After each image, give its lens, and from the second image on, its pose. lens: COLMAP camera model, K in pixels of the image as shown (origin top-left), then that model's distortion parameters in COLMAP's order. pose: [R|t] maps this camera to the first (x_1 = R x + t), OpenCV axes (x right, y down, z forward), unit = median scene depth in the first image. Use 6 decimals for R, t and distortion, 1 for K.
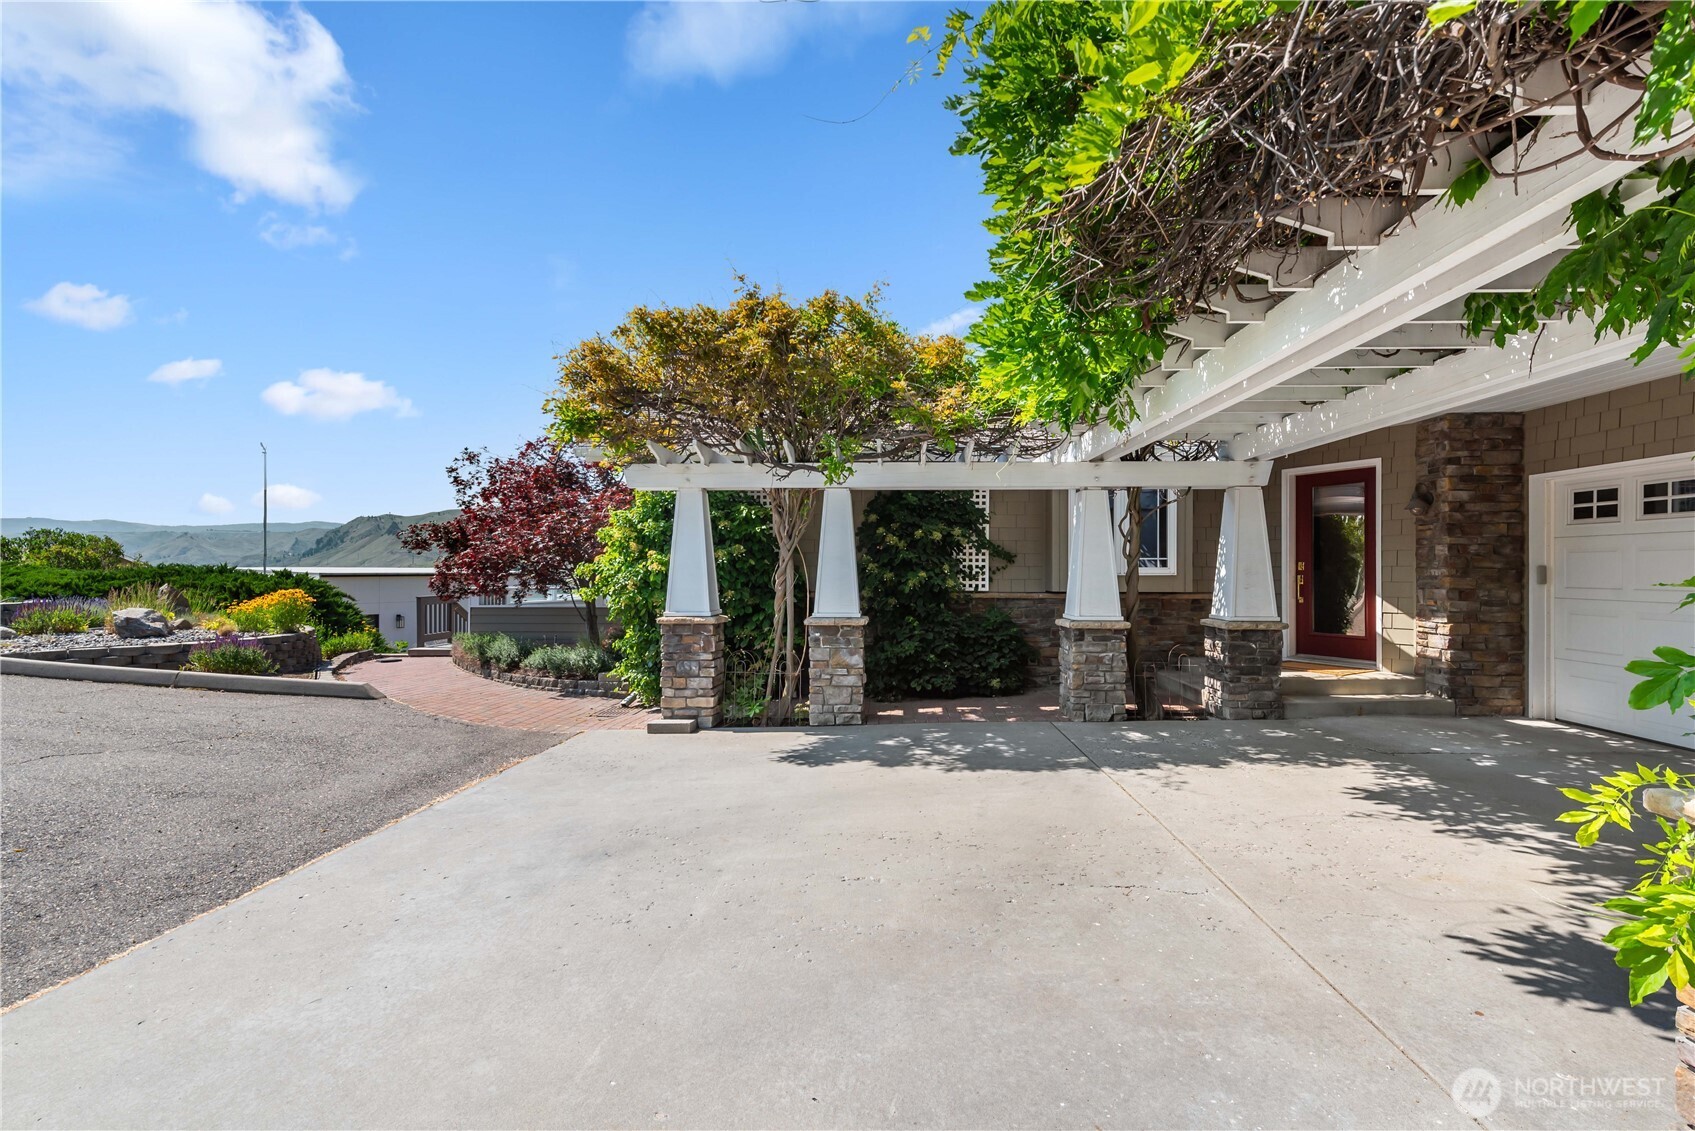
lens RADIAL K [[716.9, 0, 858.2], [0, 716.9, 566.1], [0, 0, 1]] dist [0.009406, -0.001734]
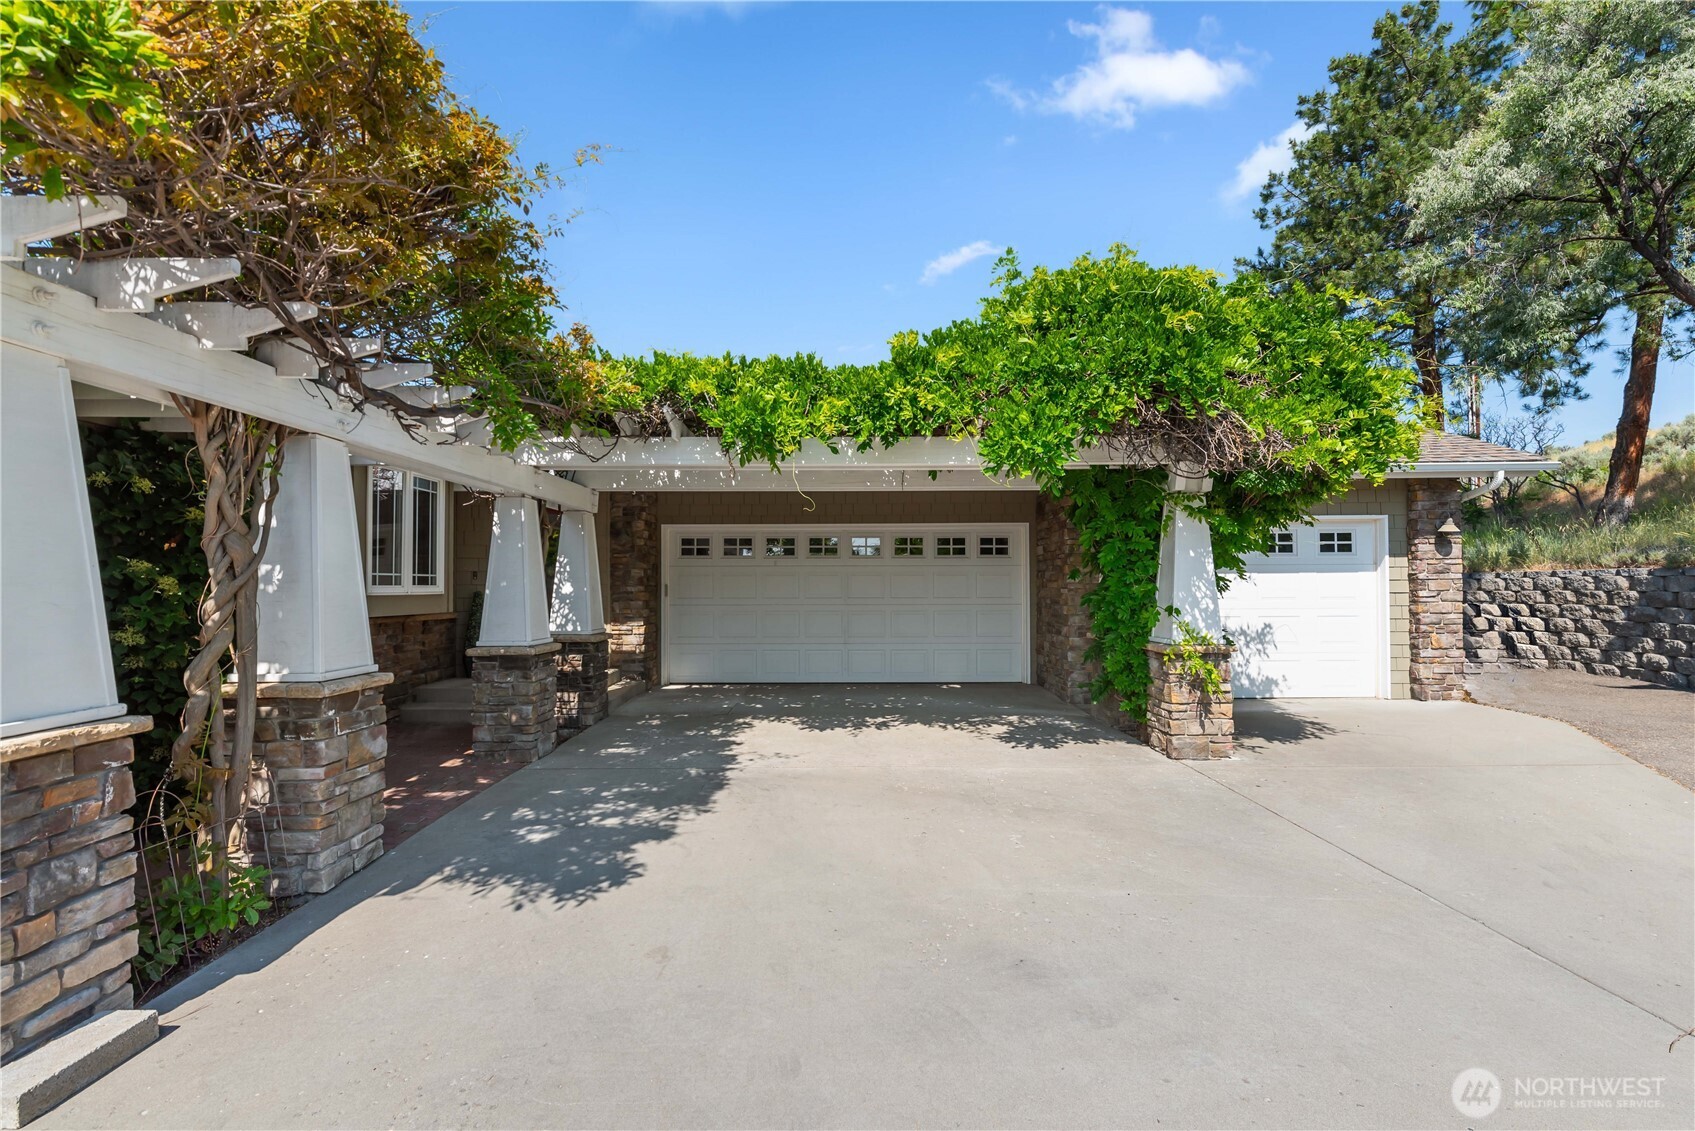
lens RADIAL K [[741.1, 0, 826.1], [0, 741.1, 582.0], [0, 0, 1]] dist [0.000884, -0.001850]
pose [[-0.016228, 0.006073, 0.999850, -0.738979], [-0.000245, 0.999981, -0.006078, 0.004938], [-0.999868, -0.000343, -0.016226, 0.799055]]
